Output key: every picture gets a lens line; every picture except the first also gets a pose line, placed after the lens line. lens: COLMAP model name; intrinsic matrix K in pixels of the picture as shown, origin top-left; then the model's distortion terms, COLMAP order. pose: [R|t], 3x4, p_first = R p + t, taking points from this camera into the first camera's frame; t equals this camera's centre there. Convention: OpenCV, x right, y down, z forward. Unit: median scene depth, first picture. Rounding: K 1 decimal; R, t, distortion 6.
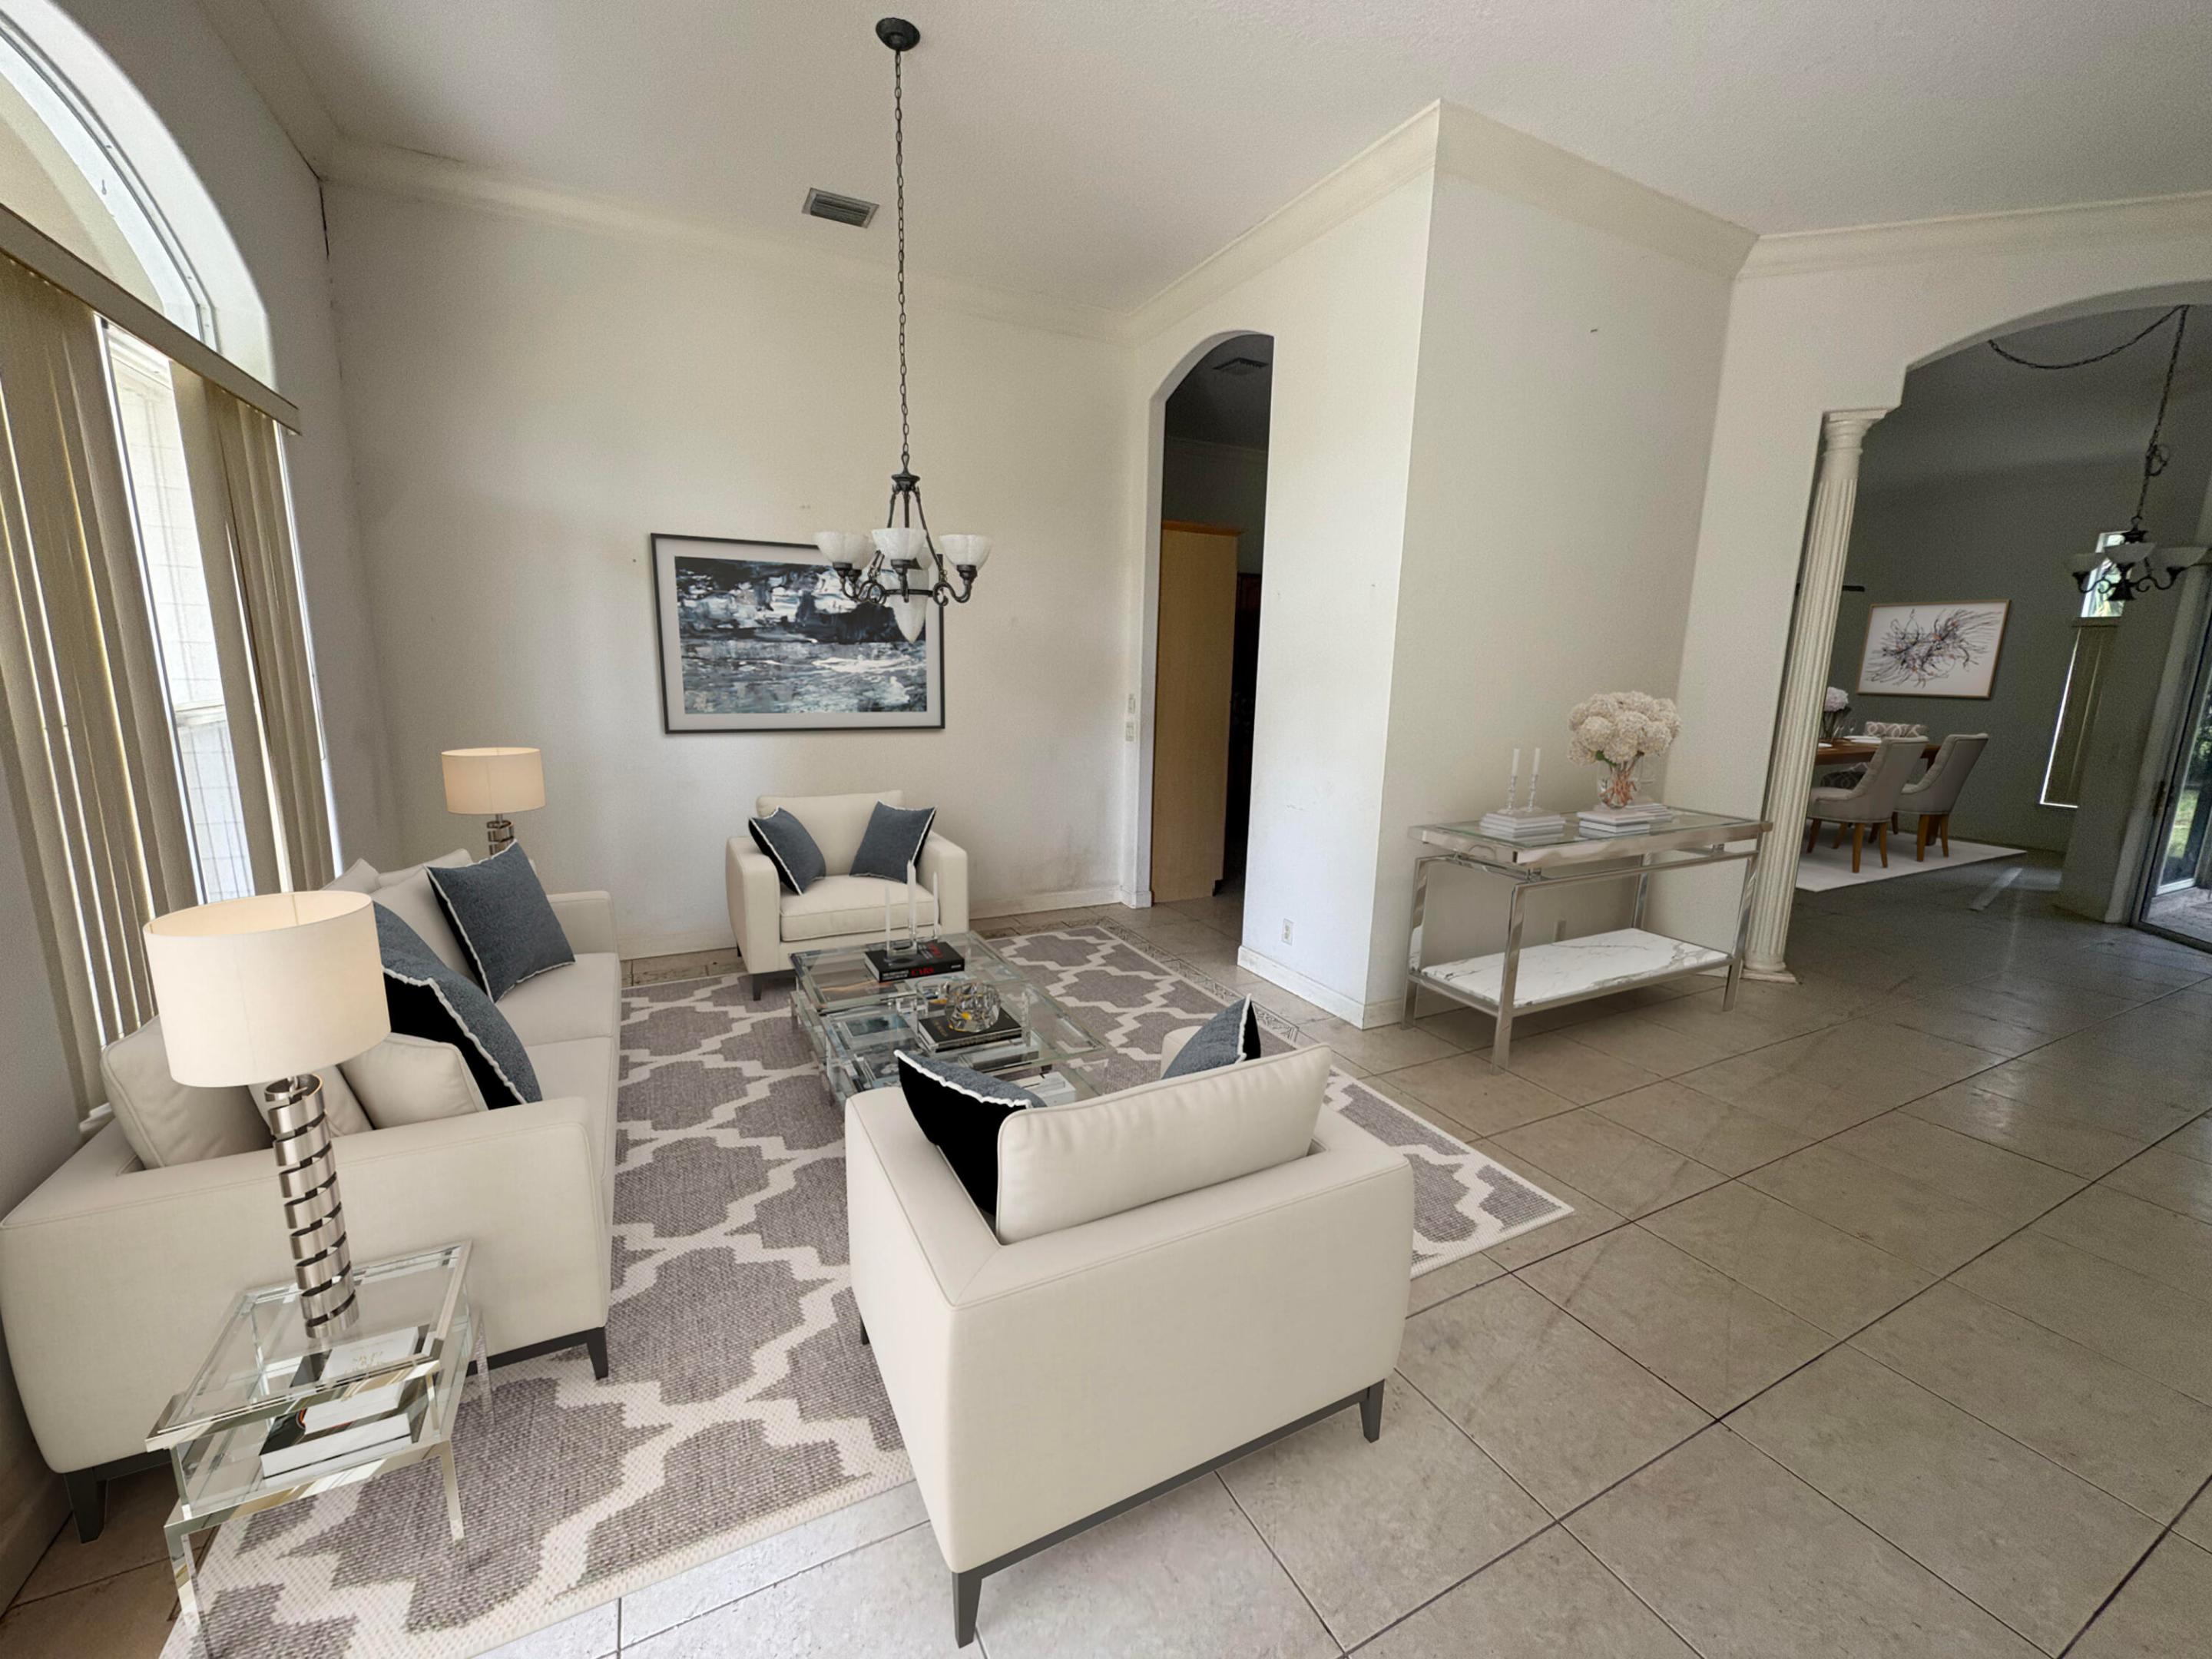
lens RADIAL K [[888.7, 0, 1106.0], [0, 888.7, 829.5], [0, 0, 1]] dist [-0.001298, 0.000059]
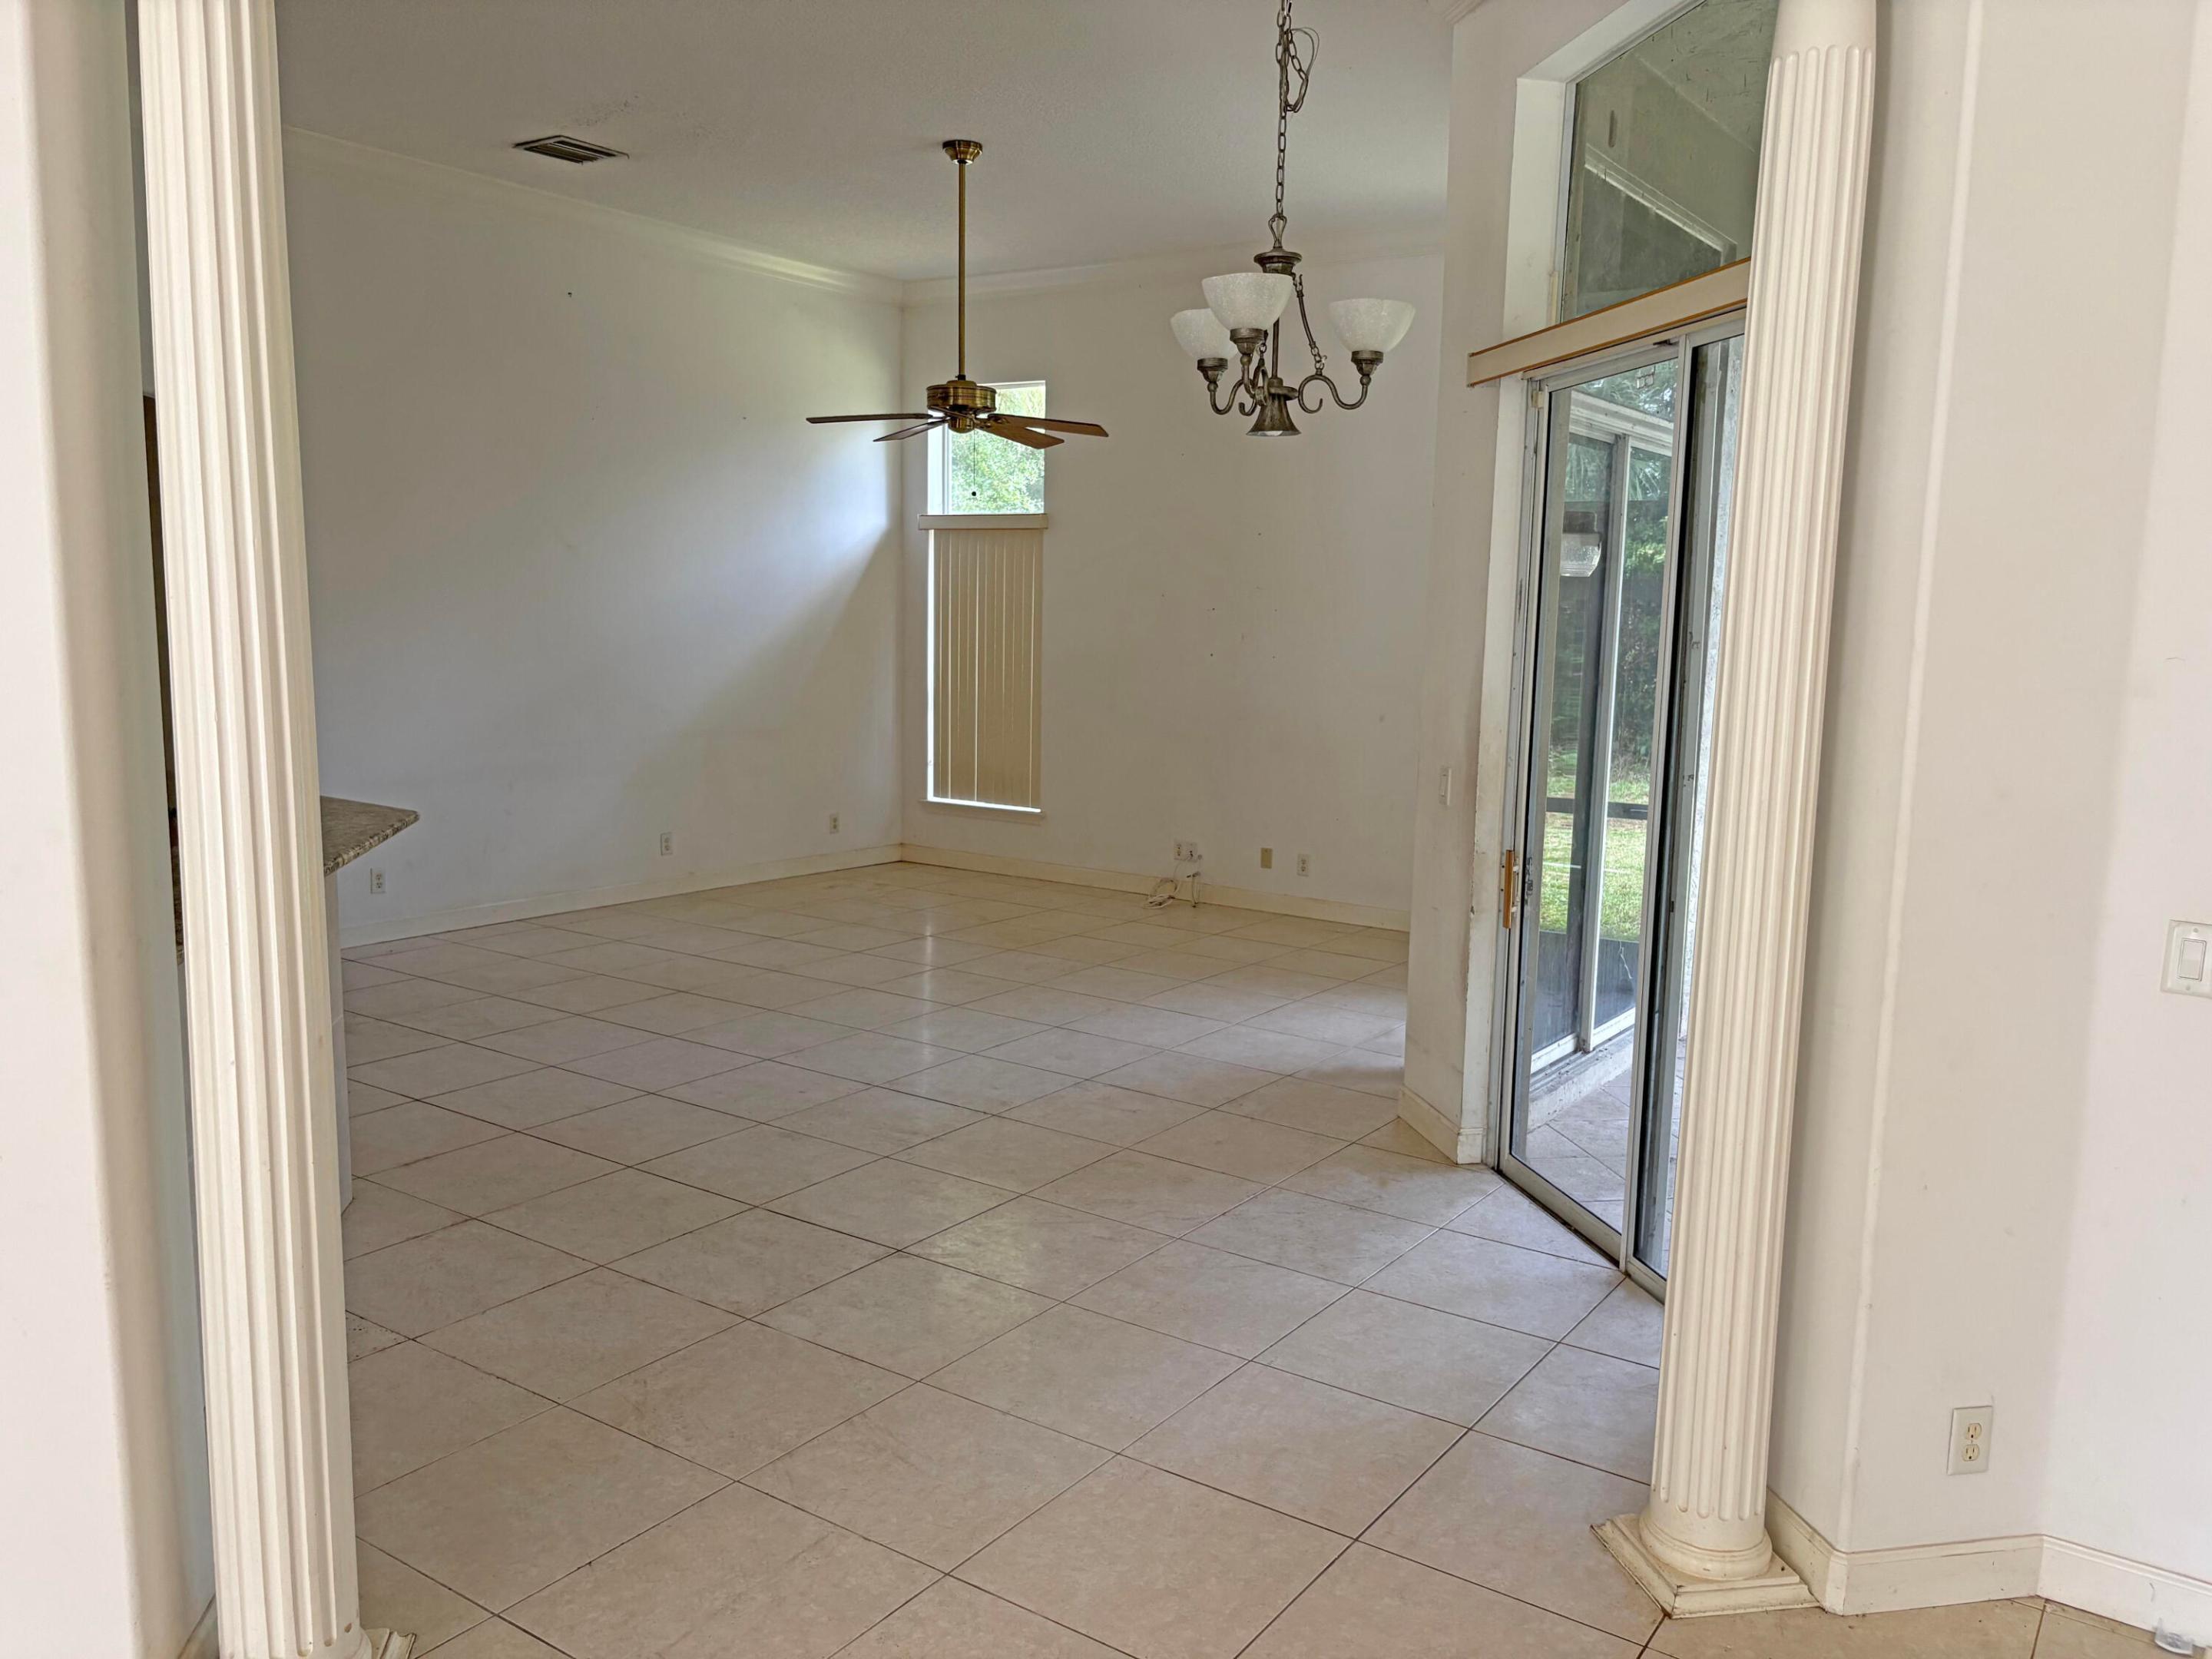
lens RADIAL K [[1684.7, 0, 1106.0], [0, 1684.7, 829.5], [0, 0, 1]] dist [0.008402, -0.003045]
pose [[0.881412, -0.068430, 0.467366, 0.594643], [0.087035, 0.996037, -0.018304, -0.065768], [-0.464261, 0.056811, 0.883875, 0.325624]]
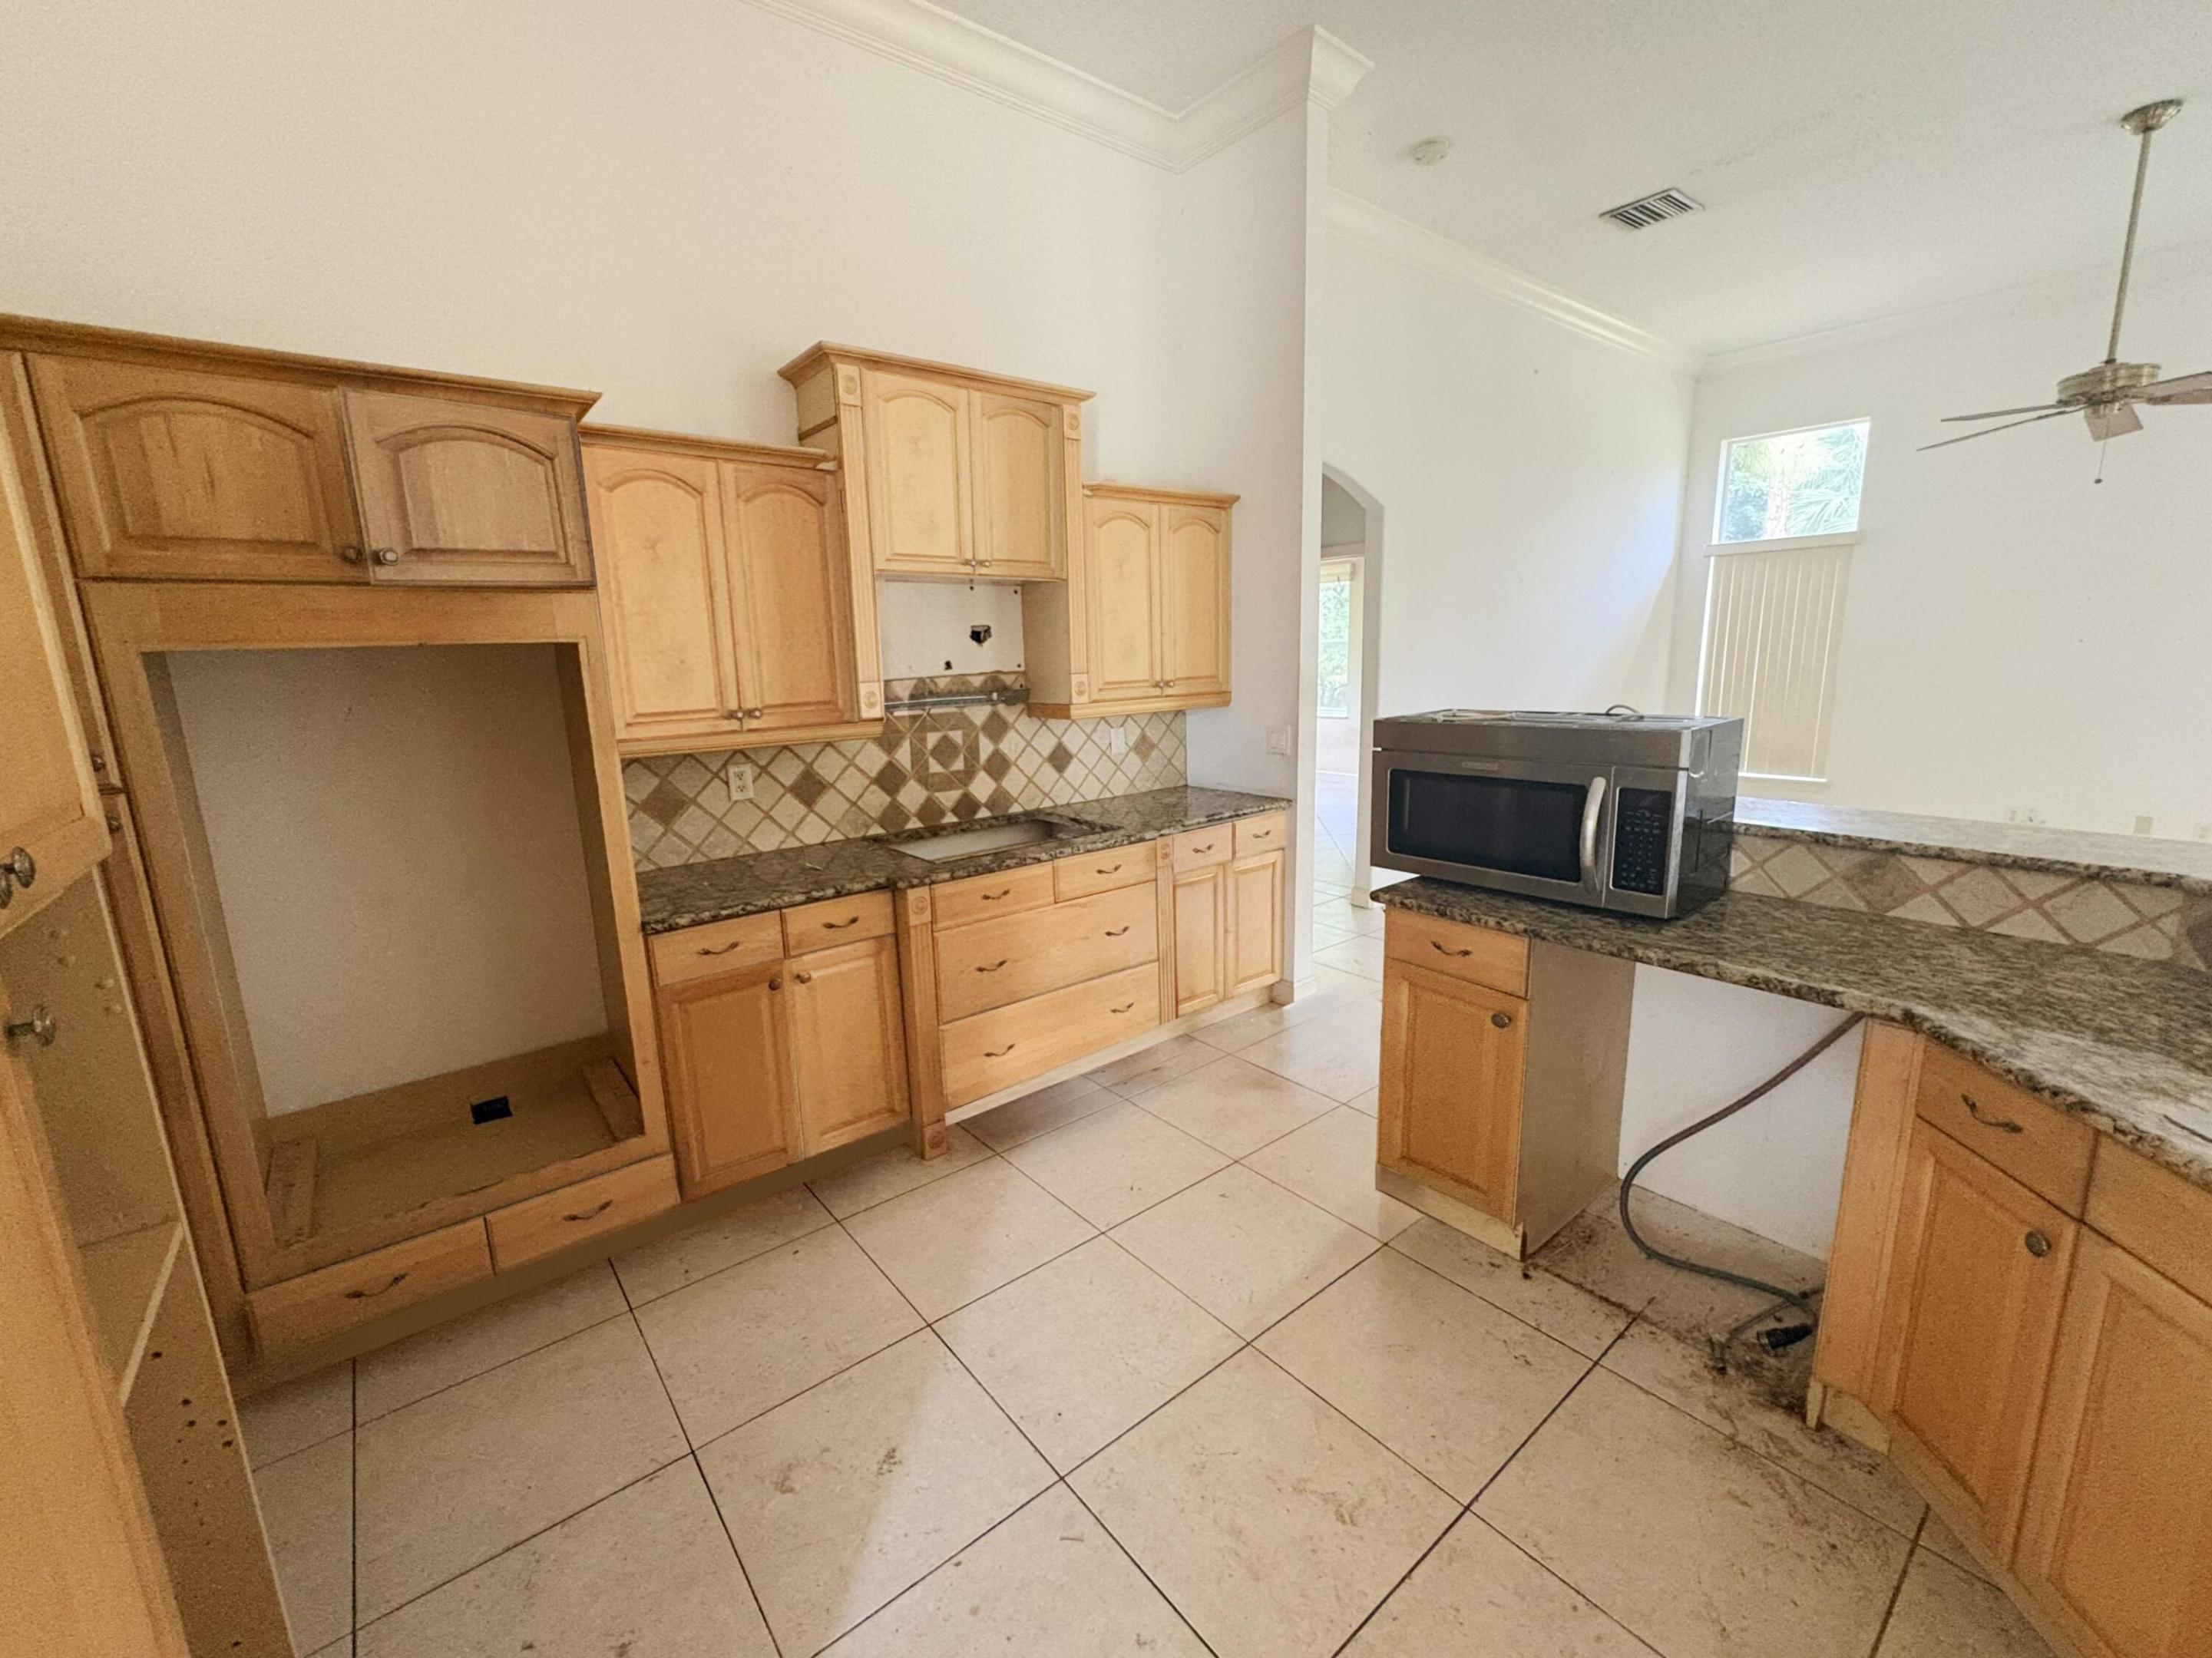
lens RADIAL K [[917.4, 0, 1106.0], [0, 917.4, 829.0], [0, 0, 1]] dist [-0.000337, 0.000054]
pose [[0.977632, -0.094848, 0.187722, 0.217526], [0.093616, 0.995489, 0.015436, -0.164972], [-0.188339, 0.002483, 0.982101, 0.927122]]
